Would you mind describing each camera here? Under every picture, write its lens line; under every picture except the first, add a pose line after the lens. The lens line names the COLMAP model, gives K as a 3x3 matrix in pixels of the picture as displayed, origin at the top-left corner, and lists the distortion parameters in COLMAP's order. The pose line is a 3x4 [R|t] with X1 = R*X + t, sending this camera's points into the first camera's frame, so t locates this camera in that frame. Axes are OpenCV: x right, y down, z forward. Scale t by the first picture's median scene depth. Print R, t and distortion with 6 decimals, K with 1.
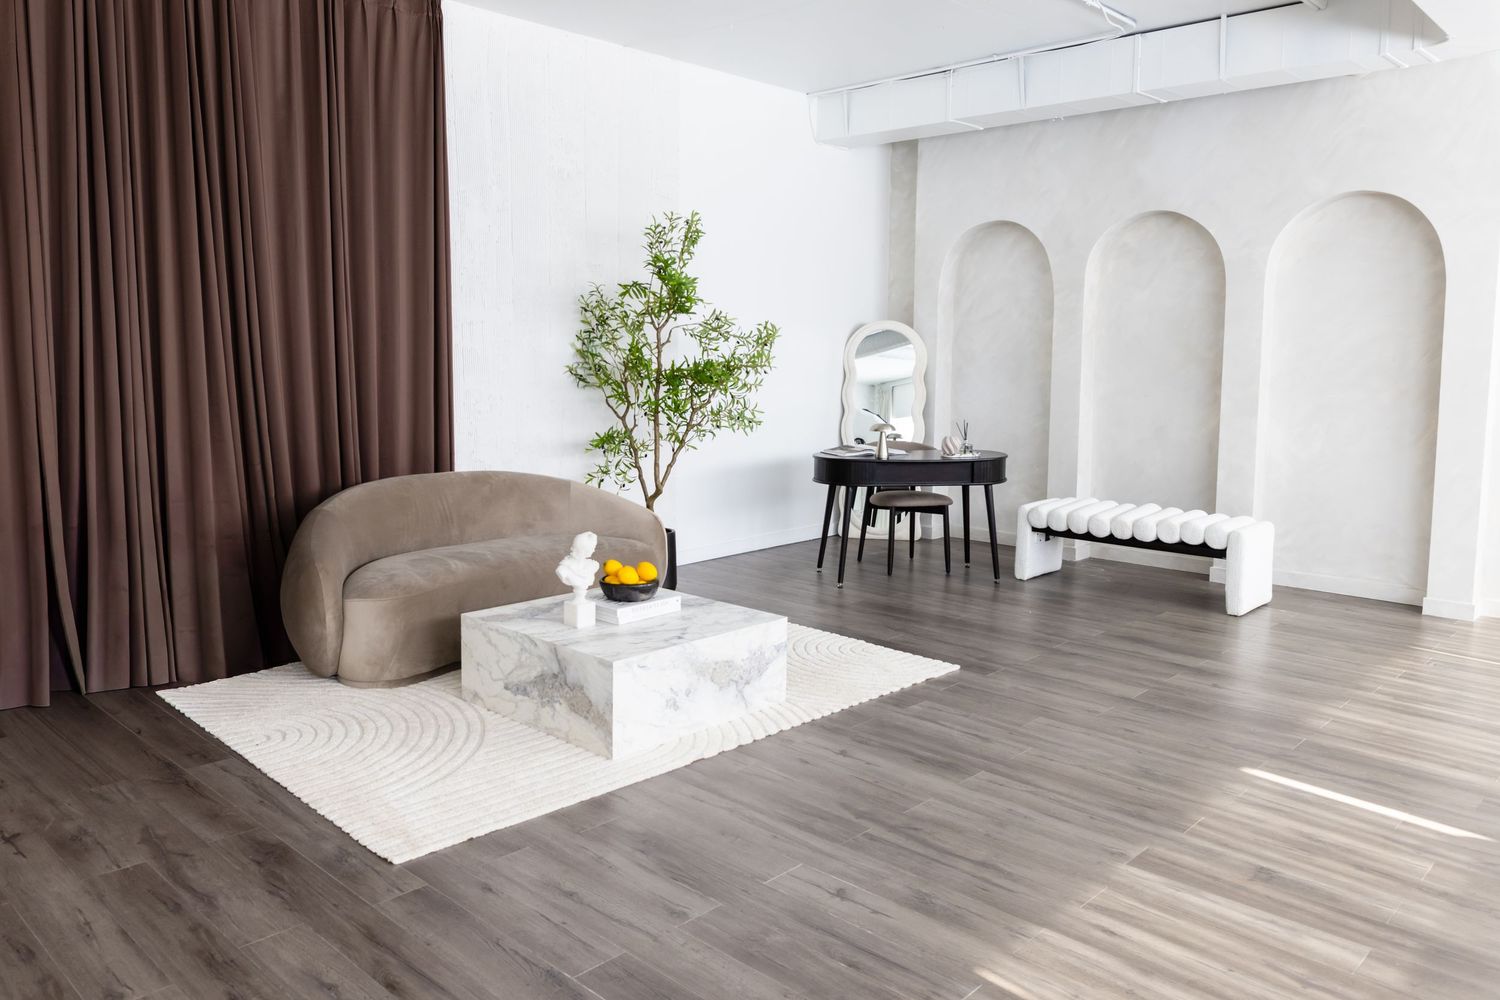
lens RADIAL K [[1081.4, 0, 712.5], [0, 1081.4, 452.1], [0, 0, 1]] dist [-0.003204, 0.001613]
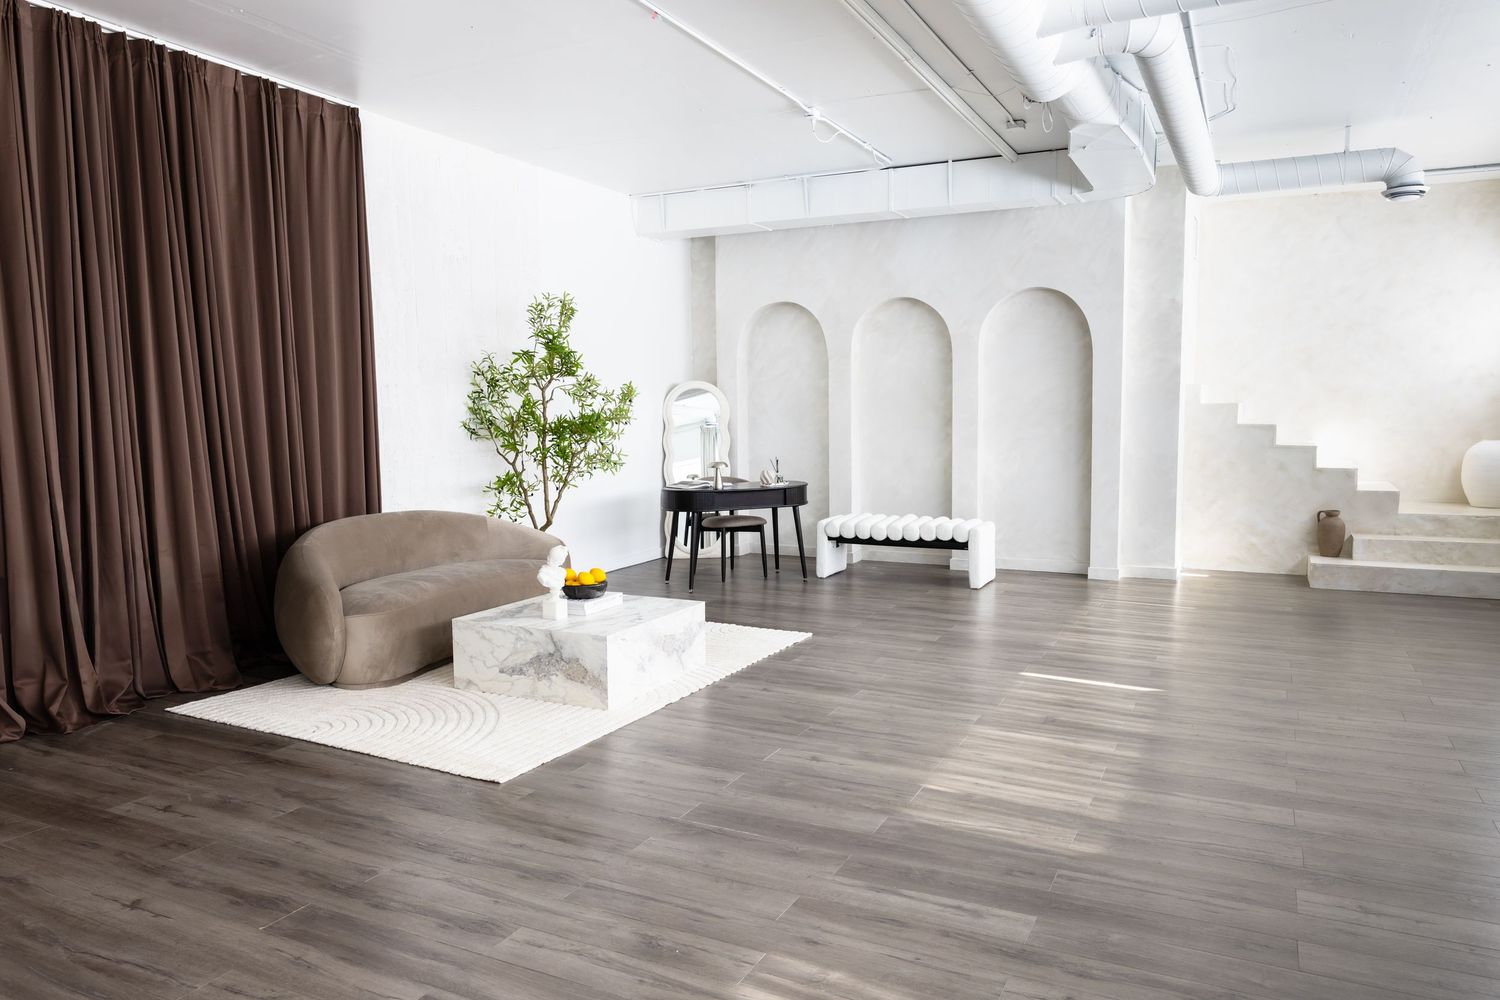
lens RADIAL K [[997.1, 0, 768.1], [0, 997.1, 502.0], [0, 0, 1]] dist [-0.003040, -0.000118]
pose [[0.948527, -0.046795, 0.313220, -0.166831], [0.047080, 0.998869, 0.006658, 0.017137], [-0.313177, 0.008431, 0.949657, -0.141077]]
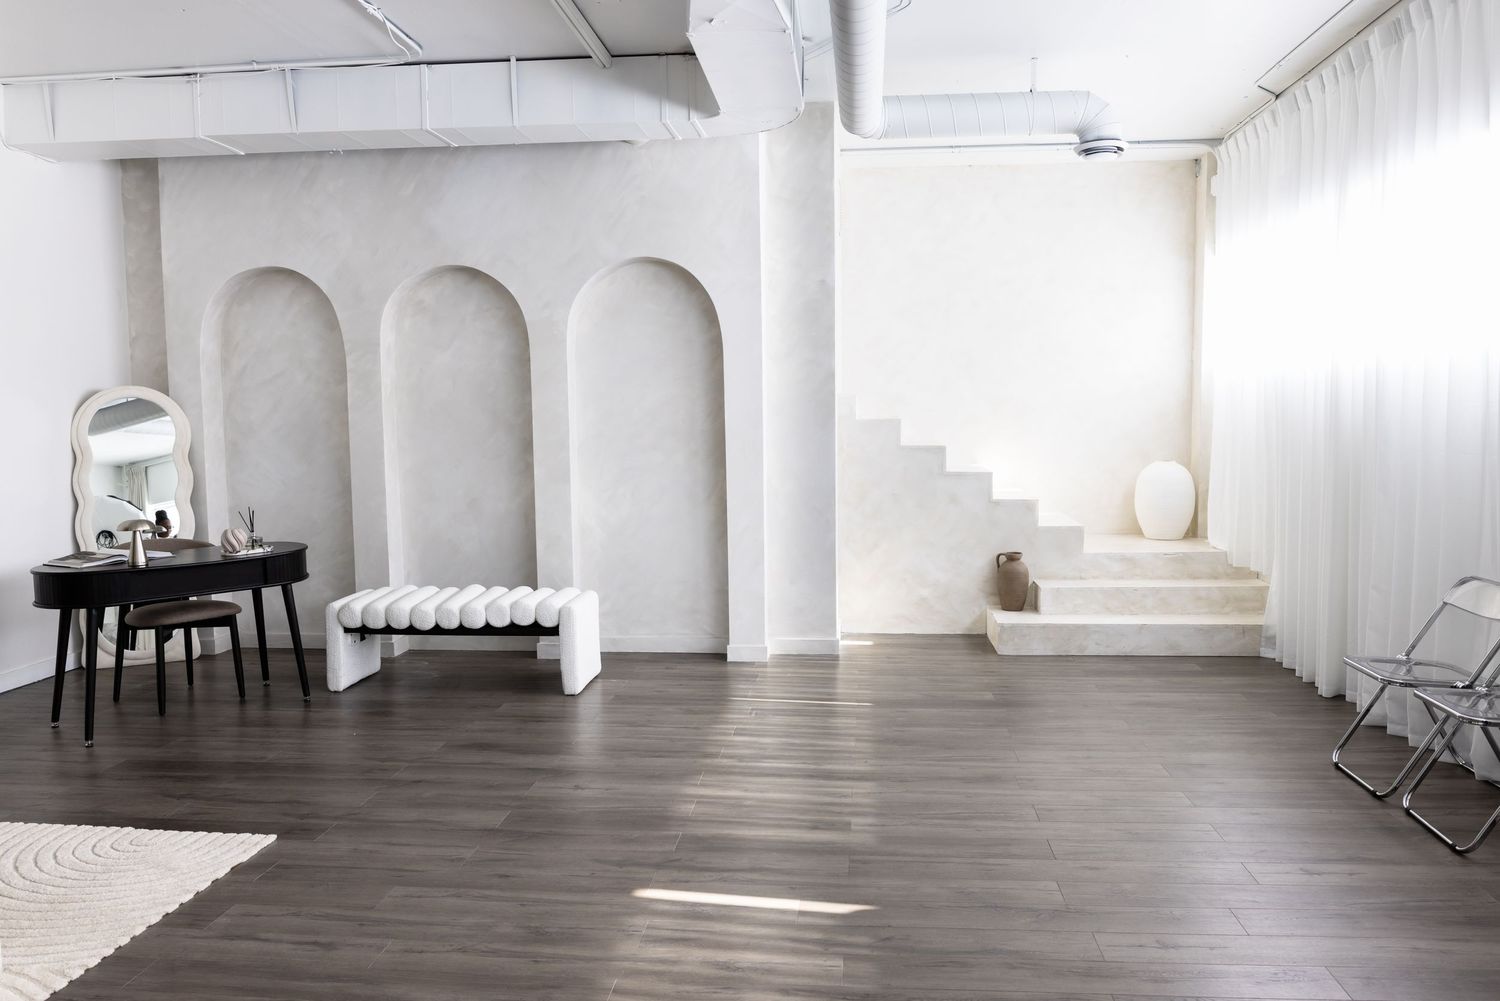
lens RADIAL K [[1078.7, 0, 750.0], [0, 1078.7, 500.5], [0, 0, 1]] dist [-0.019381, 0.003399]
pose [[0.778010, -0.065741, 0.624803, 0.025500], [0.077751, 0.996940, 0.008080, -0.013467], [-0.623422, 0.042293, 0.780741, 0.154324]]
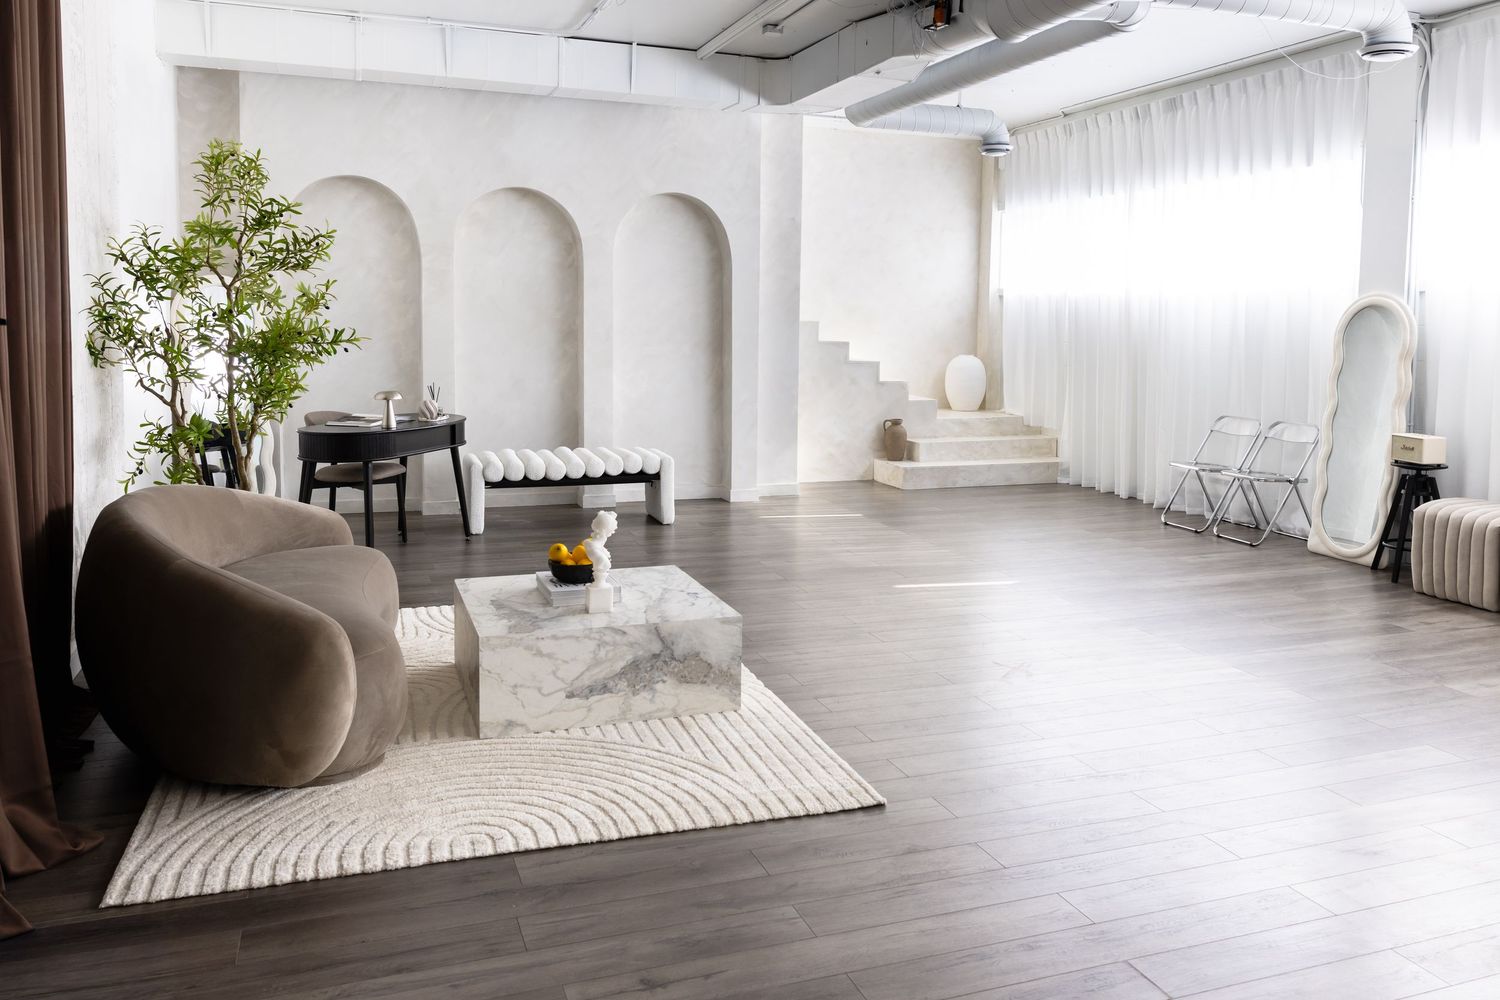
lens RADIAL K [[1159.2, 0, 796.6], [0, 1159.2, 403.0], [0, 0, 1]] dist [-0.002541, -0.000310]
pose [[0.427747, -0.070602, 0.901137, -0.638597], [0.075099, 0.996274, 0.042408, -0.034261], [-0.900773, 0.049535, 0.431455, 0.267377]]
